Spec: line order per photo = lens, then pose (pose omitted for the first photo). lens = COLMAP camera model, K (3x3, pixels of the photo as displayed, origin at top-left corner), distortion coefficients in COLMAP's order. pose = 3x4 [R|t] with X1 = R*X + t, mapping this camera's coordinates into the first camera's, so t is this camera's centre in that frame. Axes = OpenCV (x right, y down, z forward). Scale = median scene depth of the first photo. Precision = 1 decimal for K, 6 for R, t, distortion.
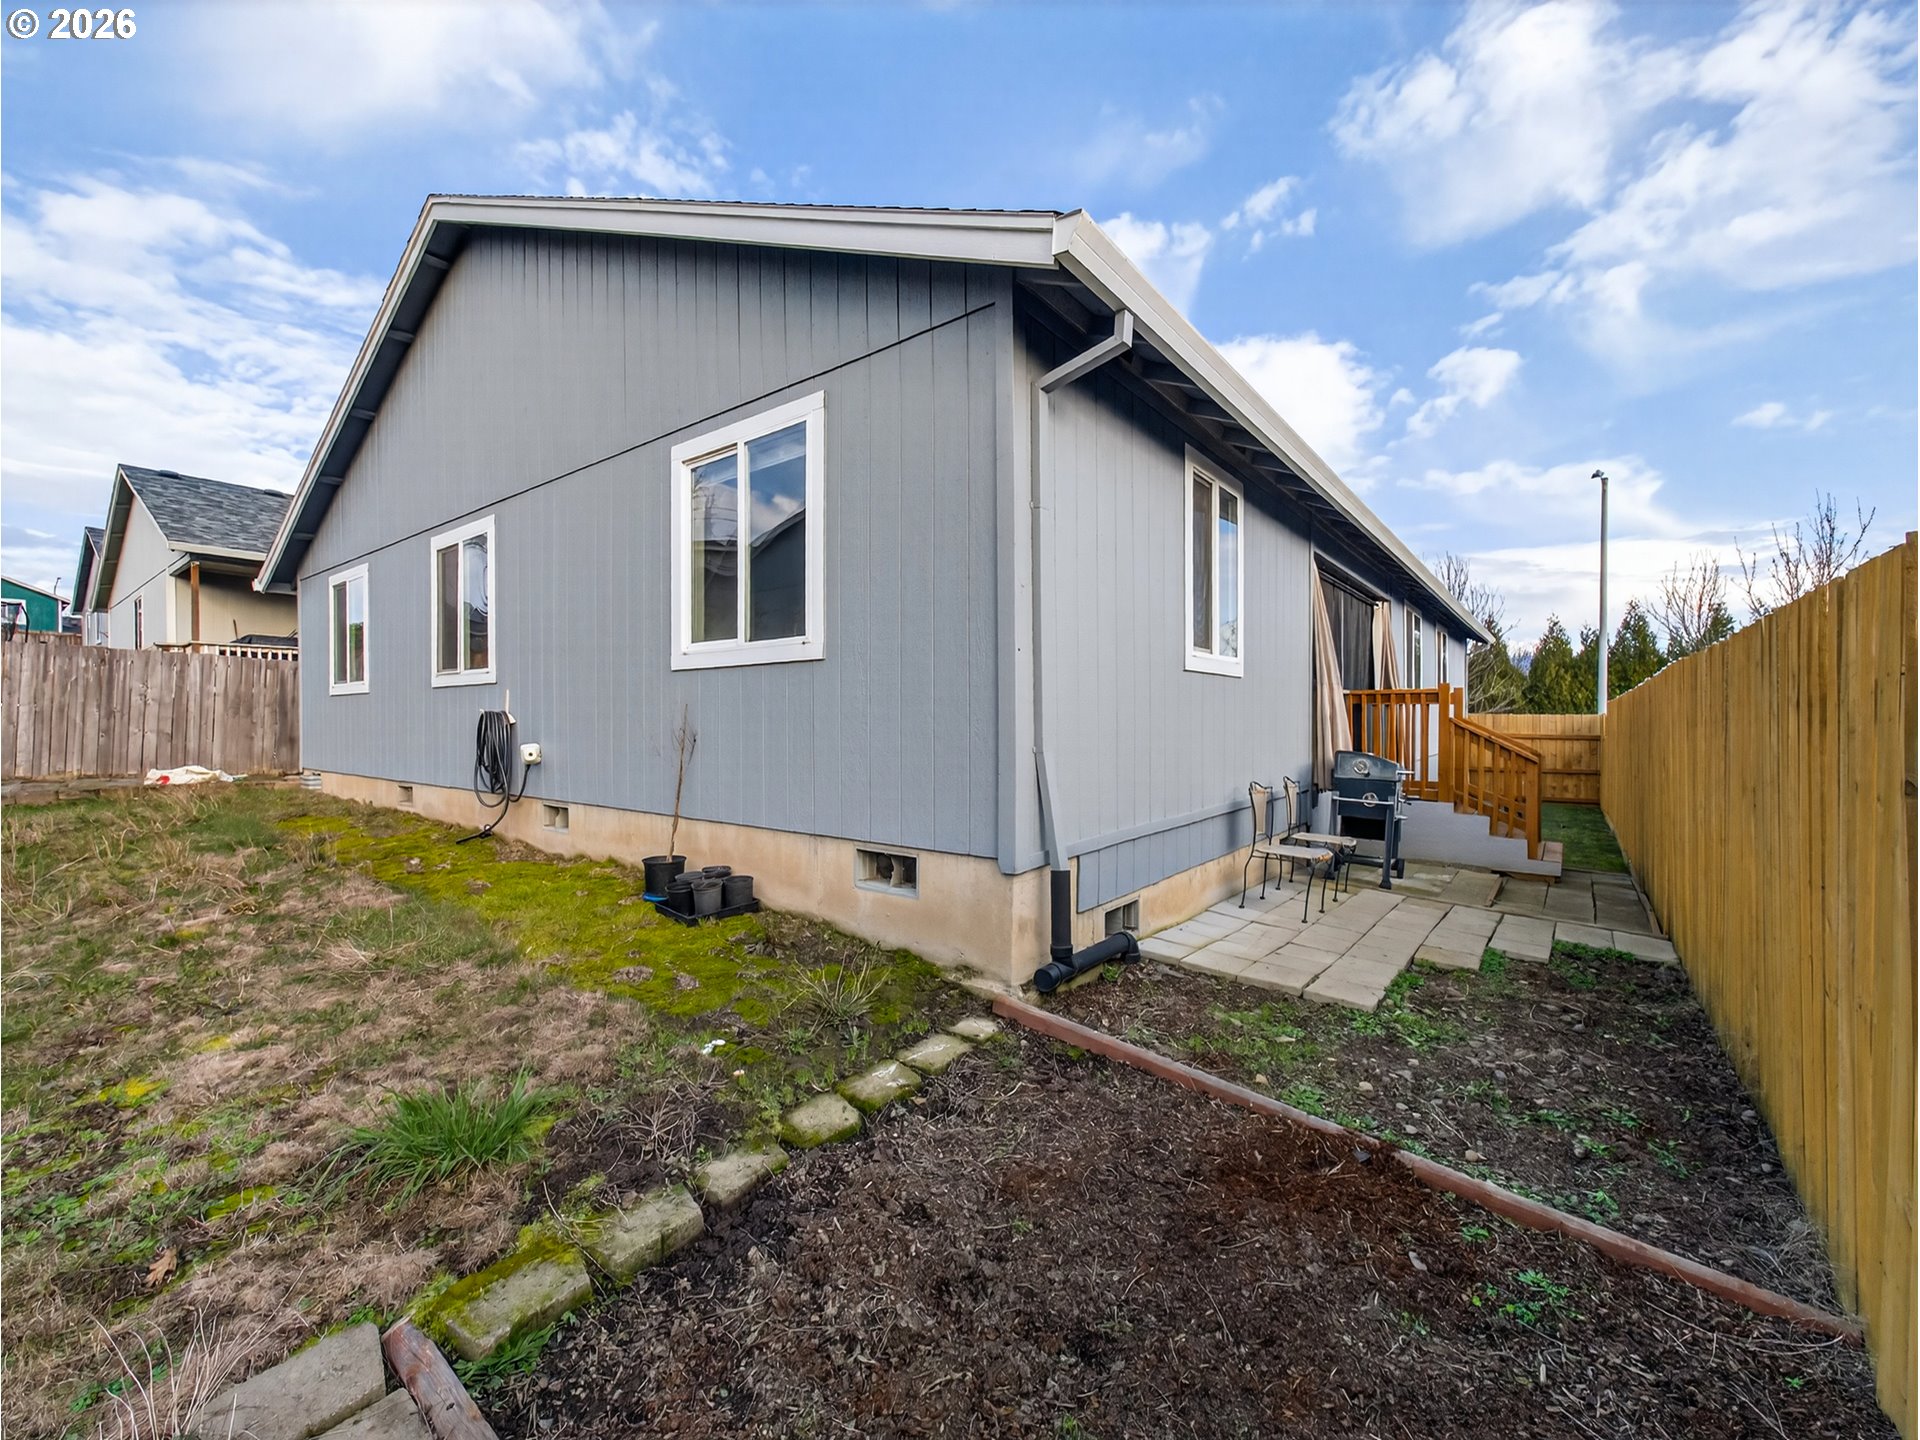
lens RADIAL K [[776.7, 0, 960.0], [0, 776.7, 720.0], [0, 0, 1]] dist [-0.020766, 0.000001]
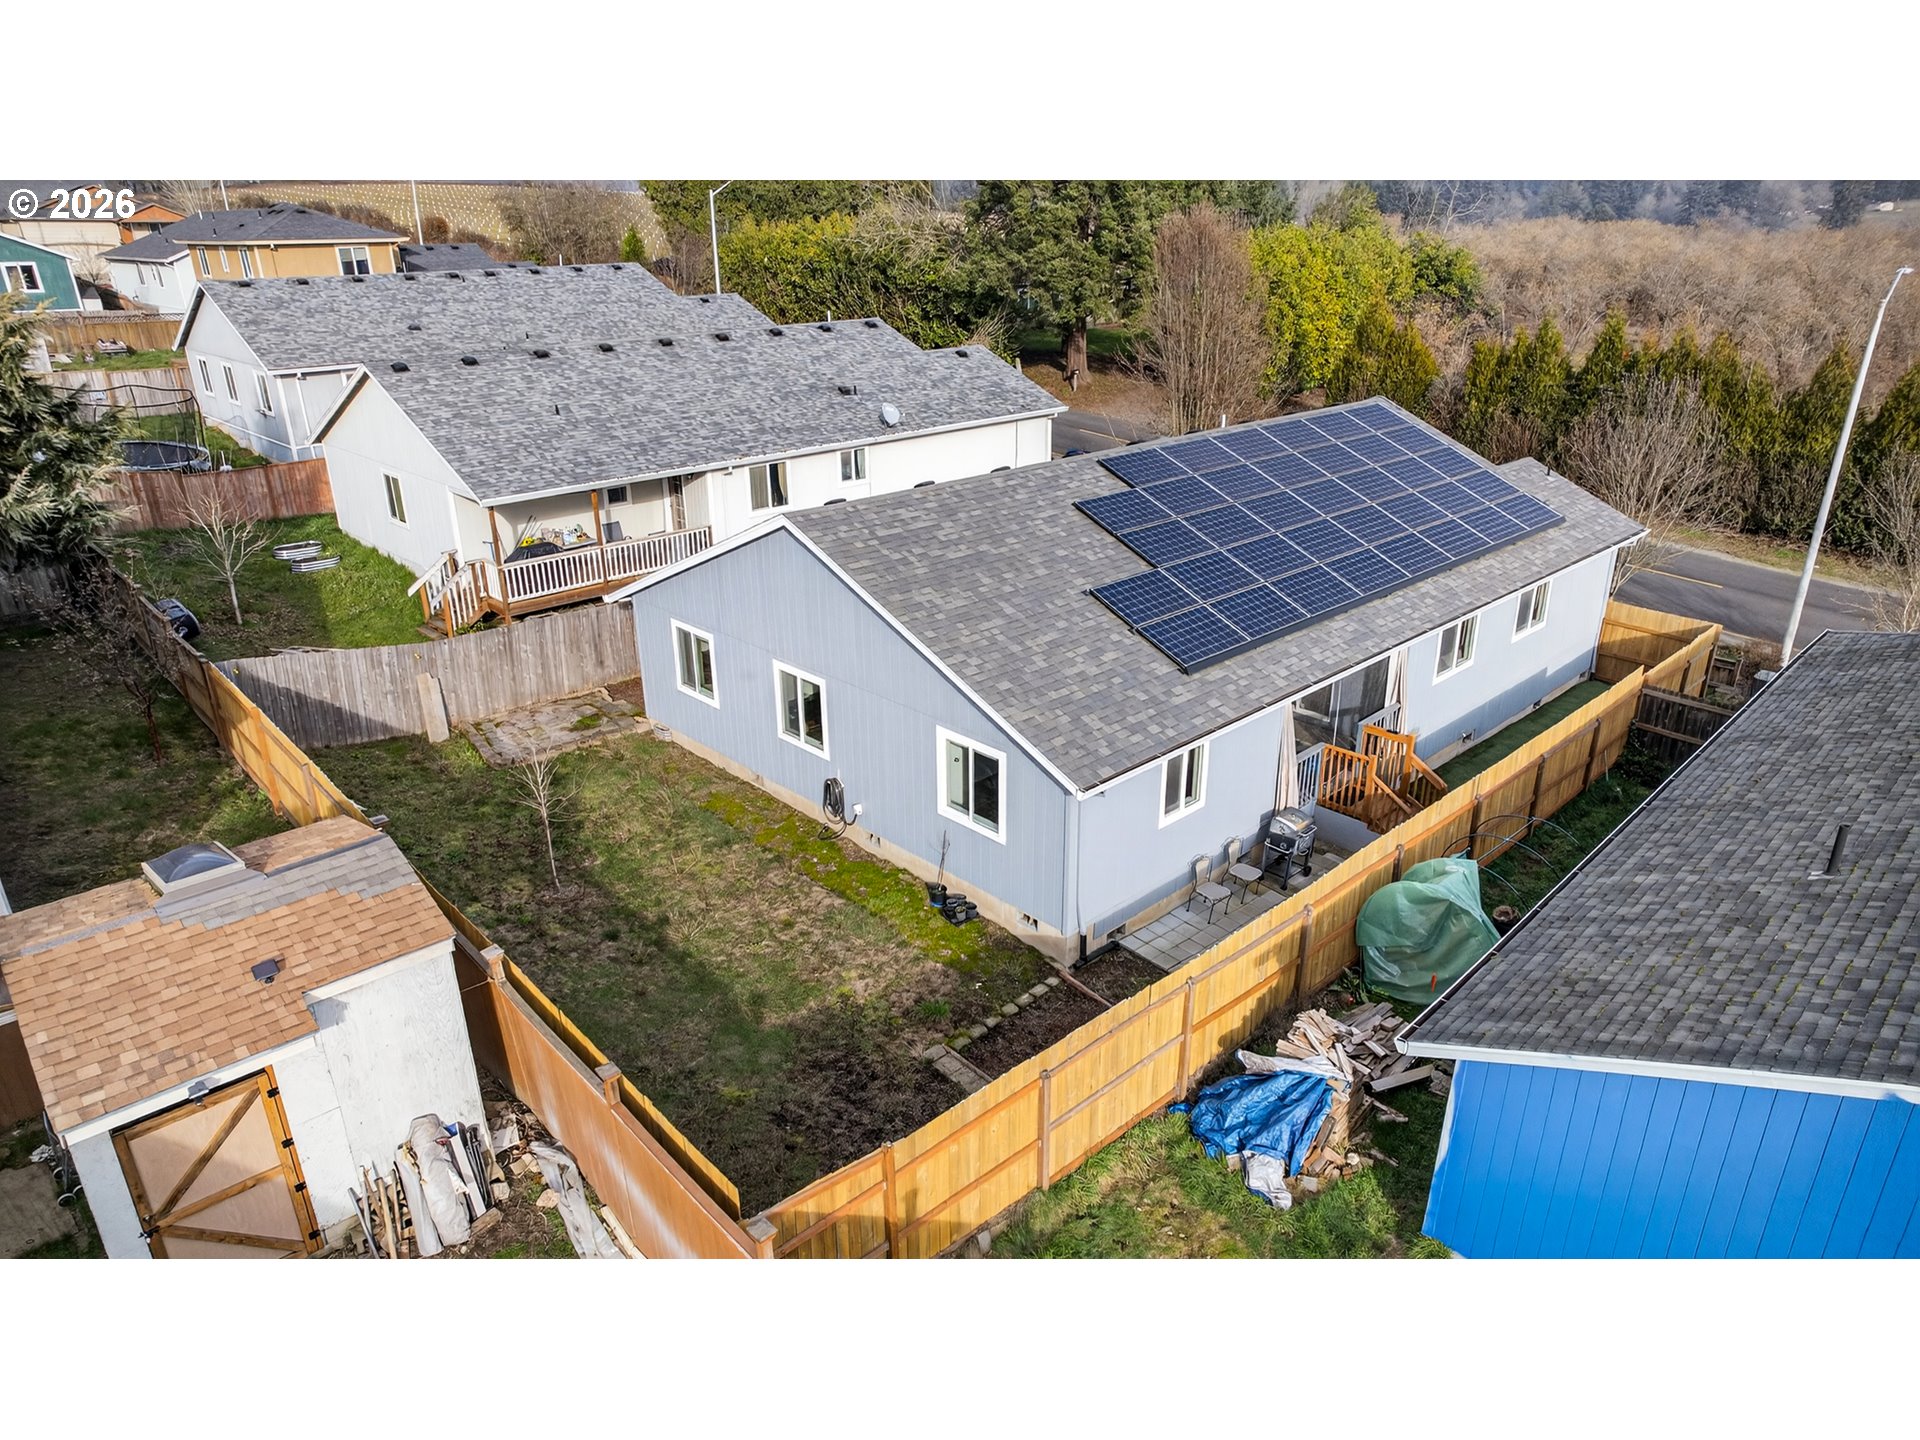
lens RADIAL K [[1241.7, 0, 960.0], [0, 1241.7, 720.0], [0, 0, 1]] dist [-0.038140, 0.000884]
pose [[0.987043, 0.054796, -0.150811, 0.283405], [0.008697, 0.920232, 0.391277, -2.087307], [0.160221, -0.387519, 0.907832, -2.659353]]
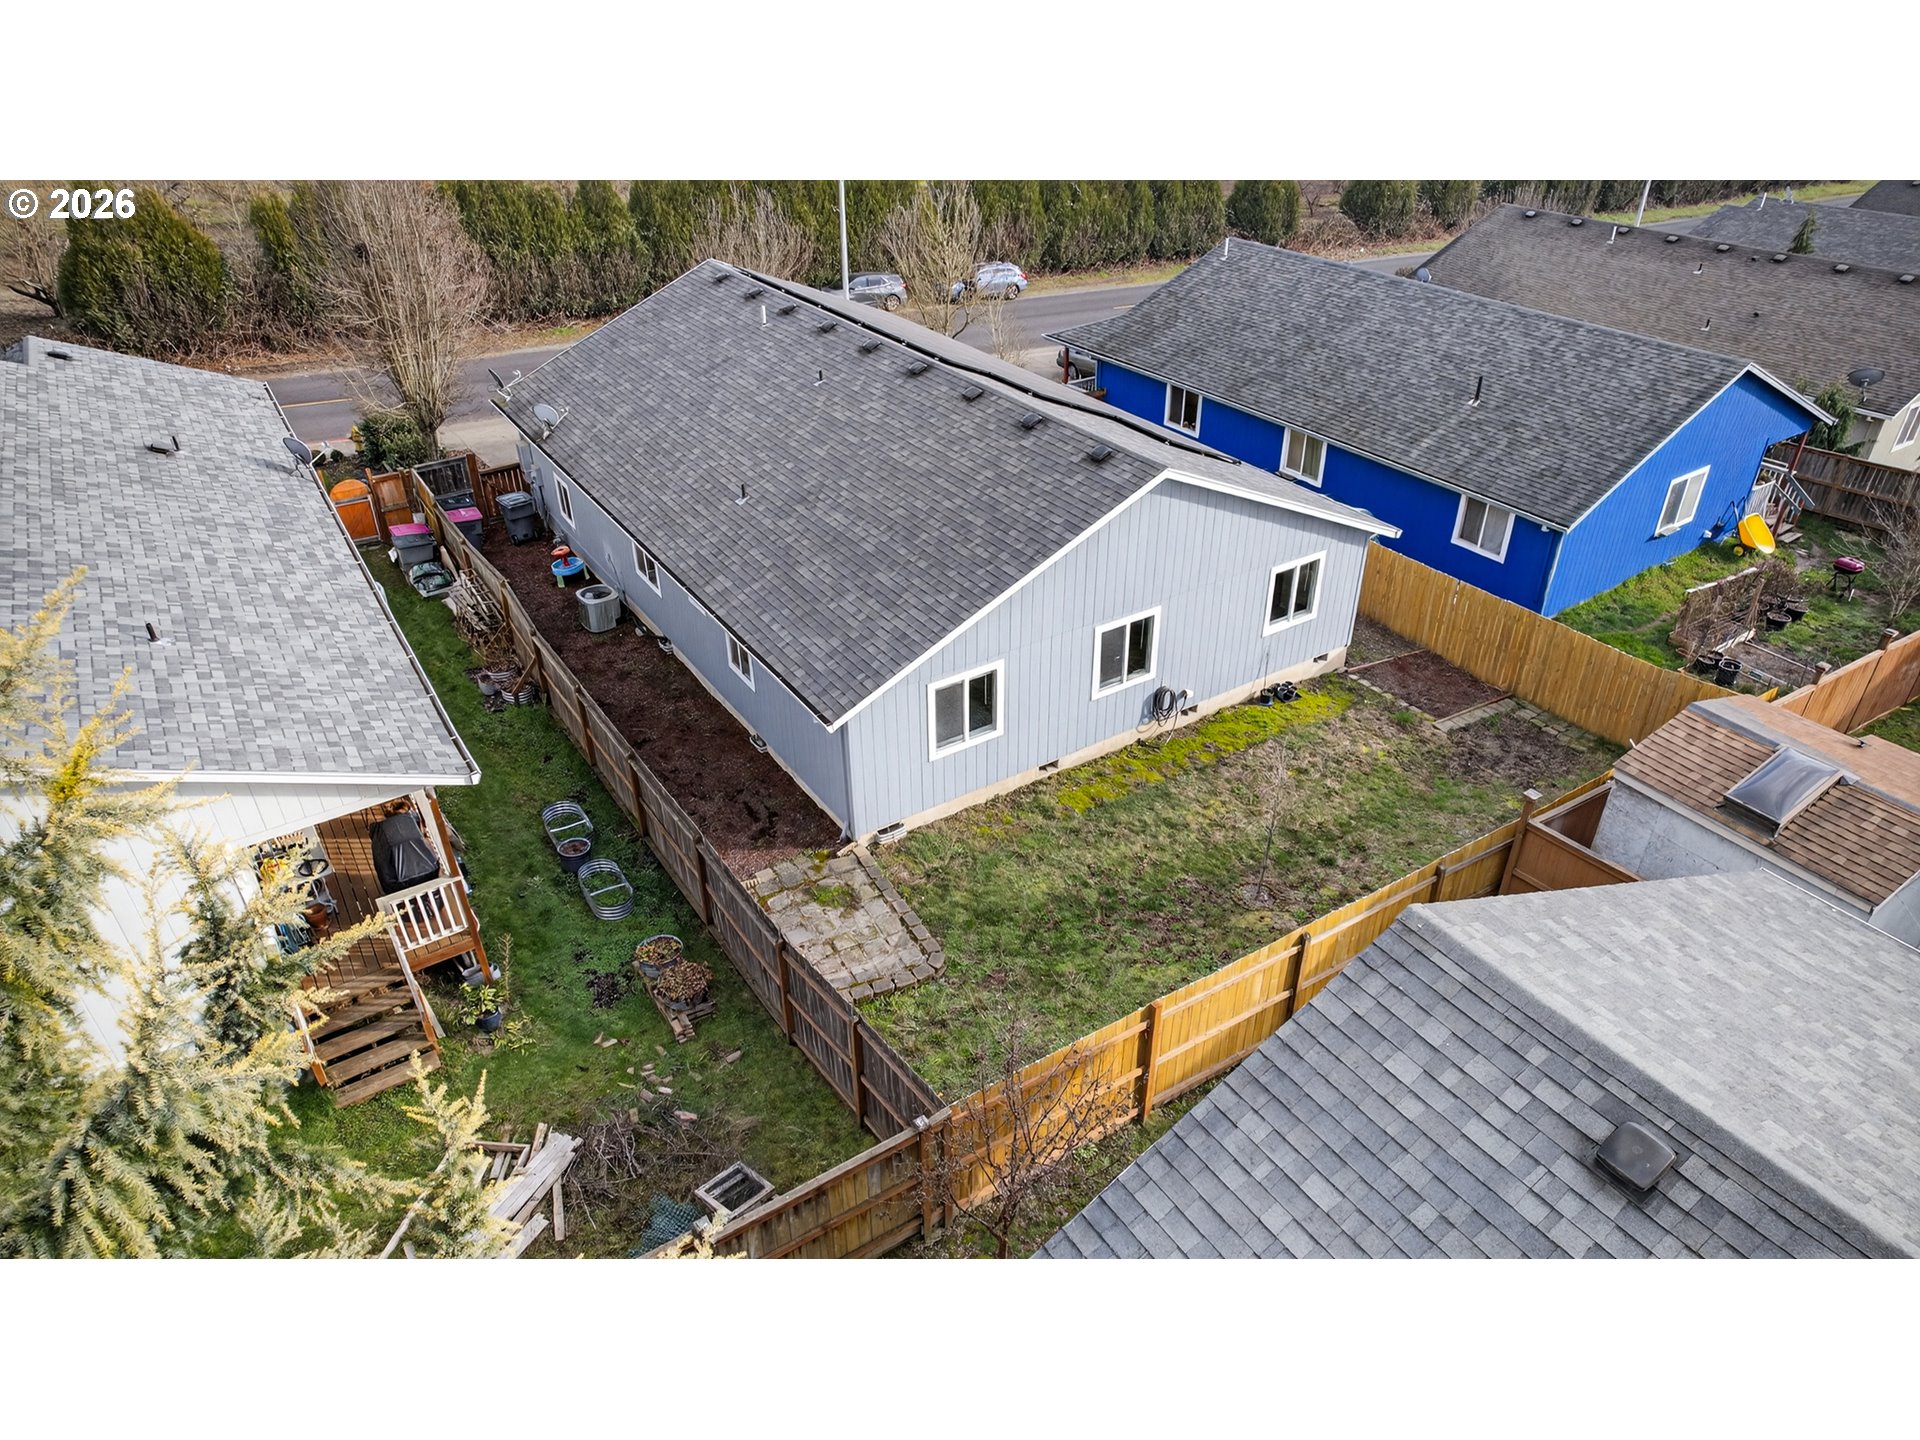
lens RADIAL K [[1200.9, 0, 959.2], [0, 1200.9, 681.1], [0, 0, 1]] dist [0.001076, -0.001365]
pose [[0.340675, -0.476969, 0.810211, -5.213204], [0.013175, 0.864098, 0.503152, -2.560293], [-0.940089, -0.160737, 0.300660, 0.794181]]
